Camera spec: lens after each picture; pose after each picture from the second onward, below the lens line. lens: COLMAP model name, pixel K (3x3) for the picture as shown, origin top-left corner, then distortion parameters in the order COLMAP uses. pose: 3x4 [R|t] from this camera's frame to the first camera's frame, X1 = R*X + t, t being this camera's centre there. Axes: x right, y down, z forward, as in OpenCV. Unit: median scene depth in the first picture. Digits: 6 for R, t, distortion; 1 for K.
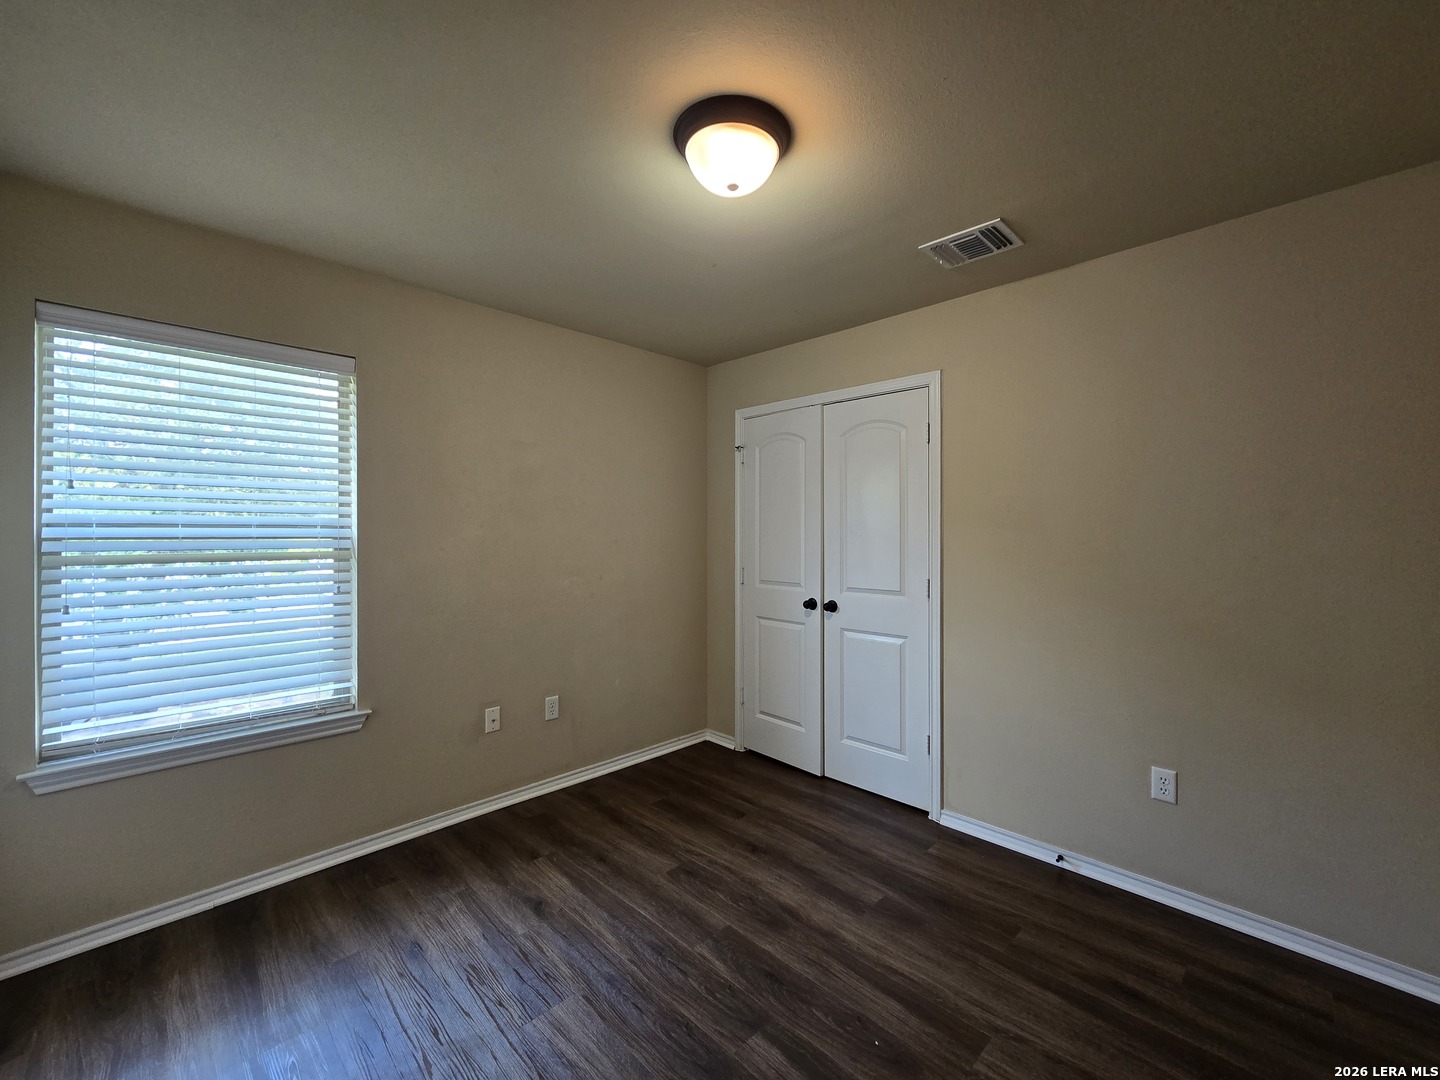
lens RADIAL K [[593.7, 0, 733.0], [0, 593.7, 535.4], [0, 0, 1]] dist [-0.000205, 0.001949]
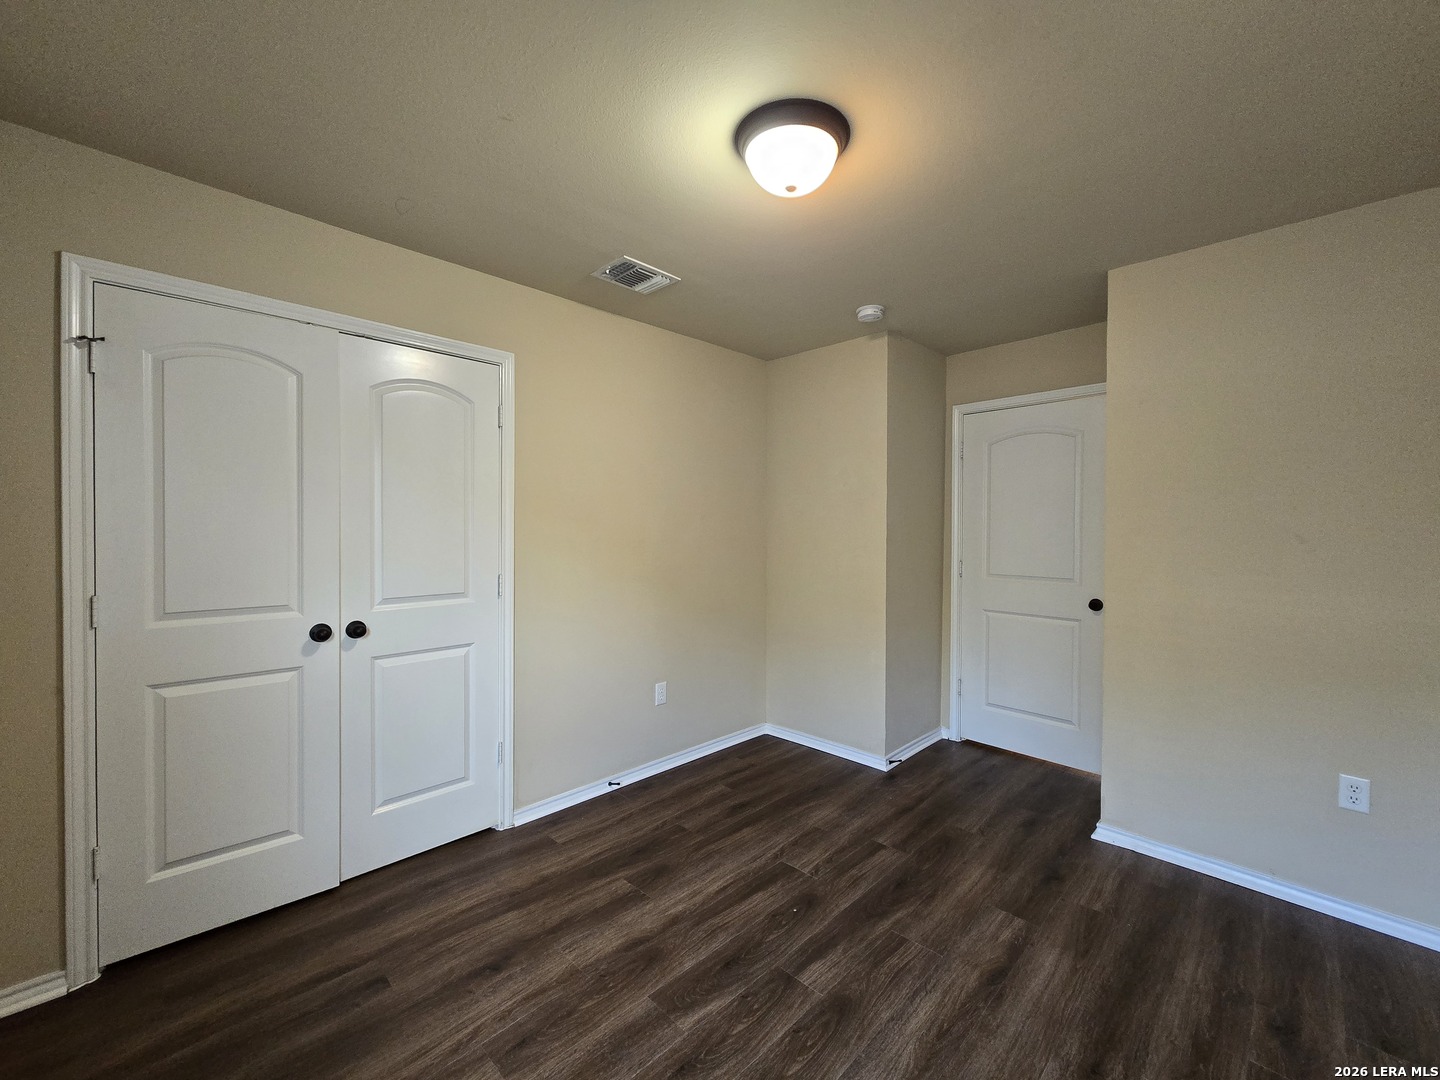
lens RADIAL K [[593.7, 0, 733.0], [0, 593.7, 535.4], [0, 0, 1]] dist [-0.000205, 0.001949]
pose [[-0.003078, -0.013759, 0.999901, -0.678574], [-0.000681, 0.999905, 0.013757, -0.000244], [-0.999995, -0.000638, -0.003087, 0.724031]]
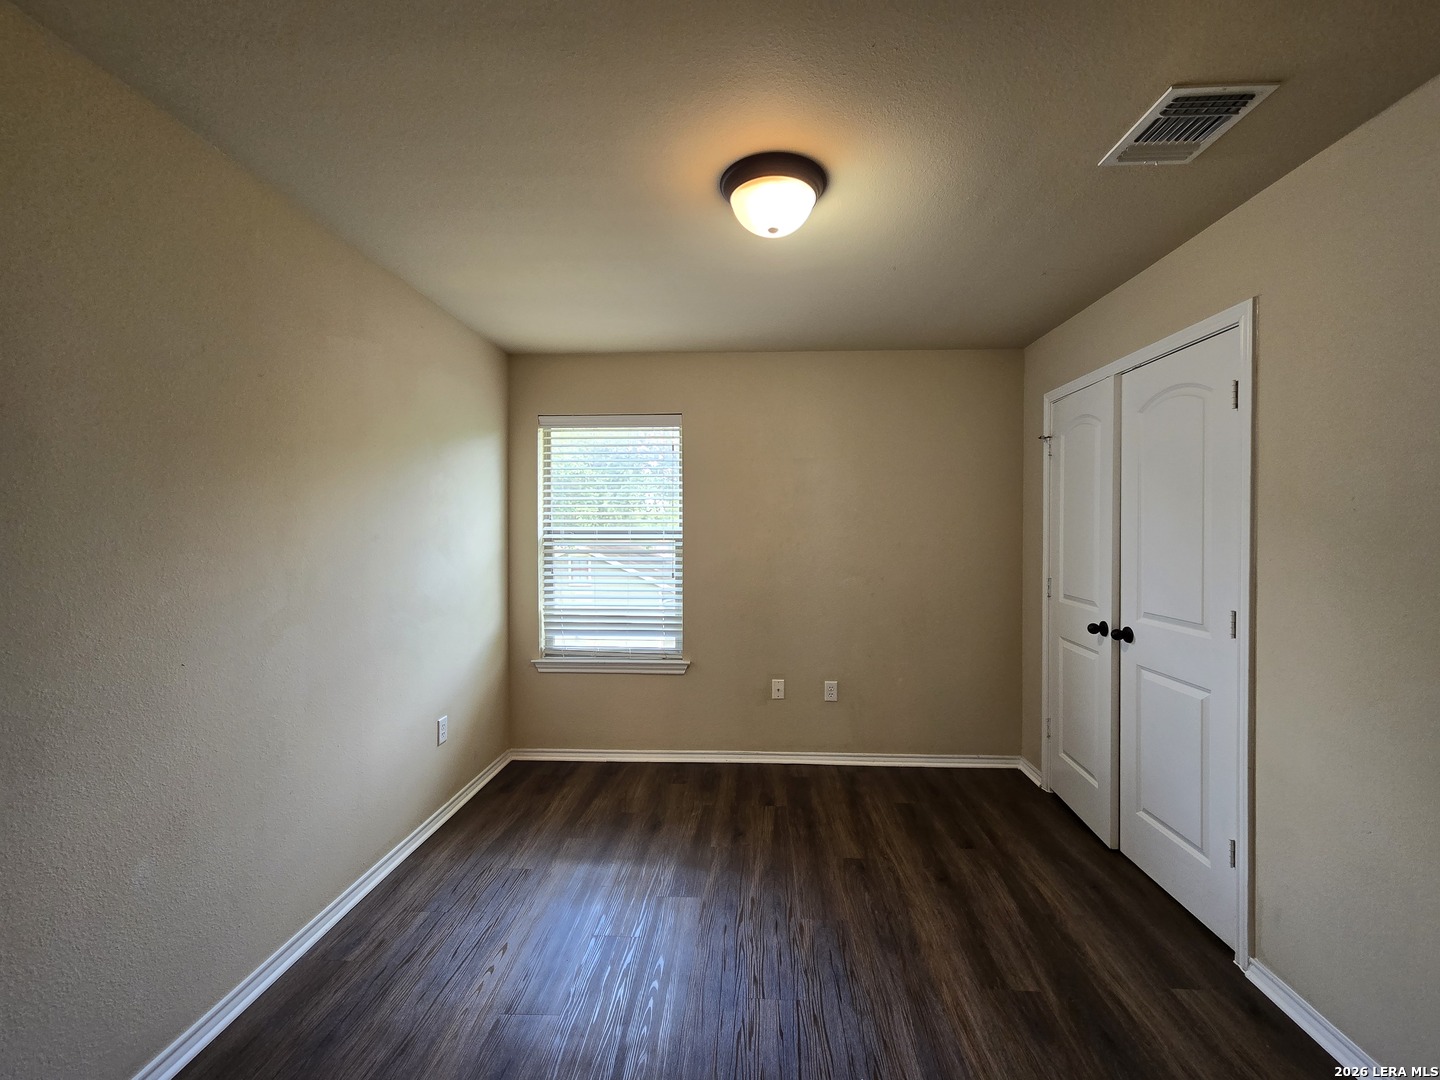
lens RADIAL K [[593.7, 0, 733.0], [0, 593.7, 535.4], [0, 0, 1]] dist [-0.000205, 0.001949]
pose [[0.668656, 0.008081, -0.743528, 0.510866], [-0.002331, 0.999959, 0.008772, -0.019348], [0.743568, -0.004132, 0.668647, 0.133206]]
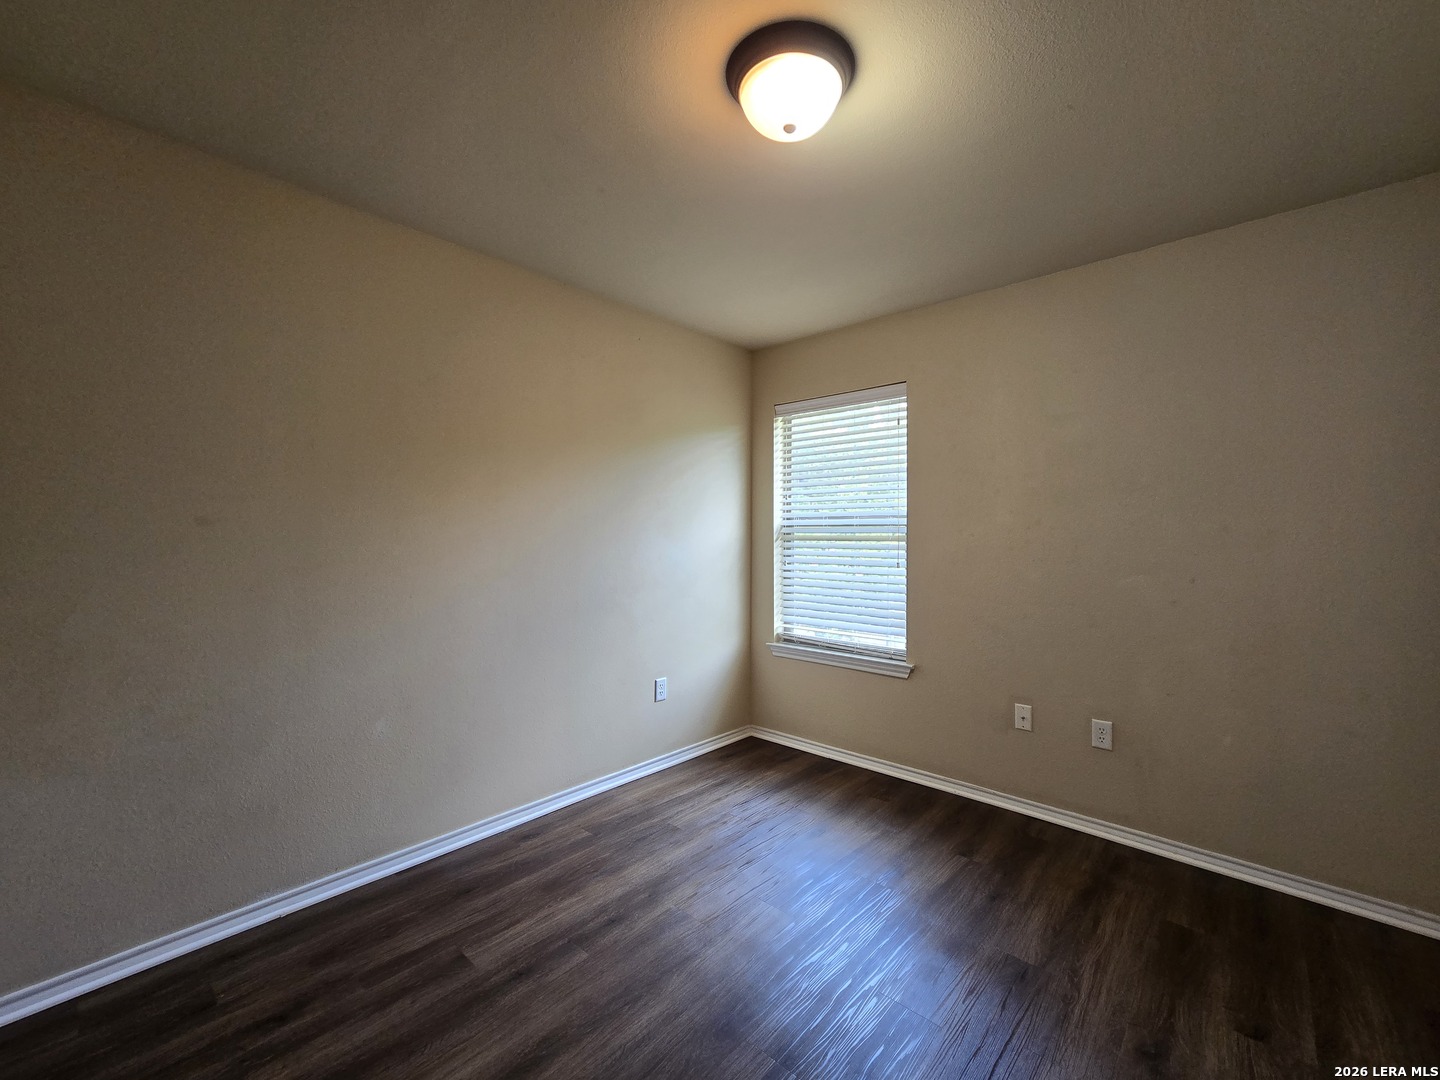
lens RADIAL K [[593.7, 0, 733.0], [0, 593.7, 535.4], [0, 0, 1]] dist [-0.000205, 0.001949]
pose [[0.047474, 0.001339, -0.998872, 0.599787], [-0.004925, 0.999987, 0.001107, 0.026264], [0.998860, 0.004867, 0.047480, 0.572227]]
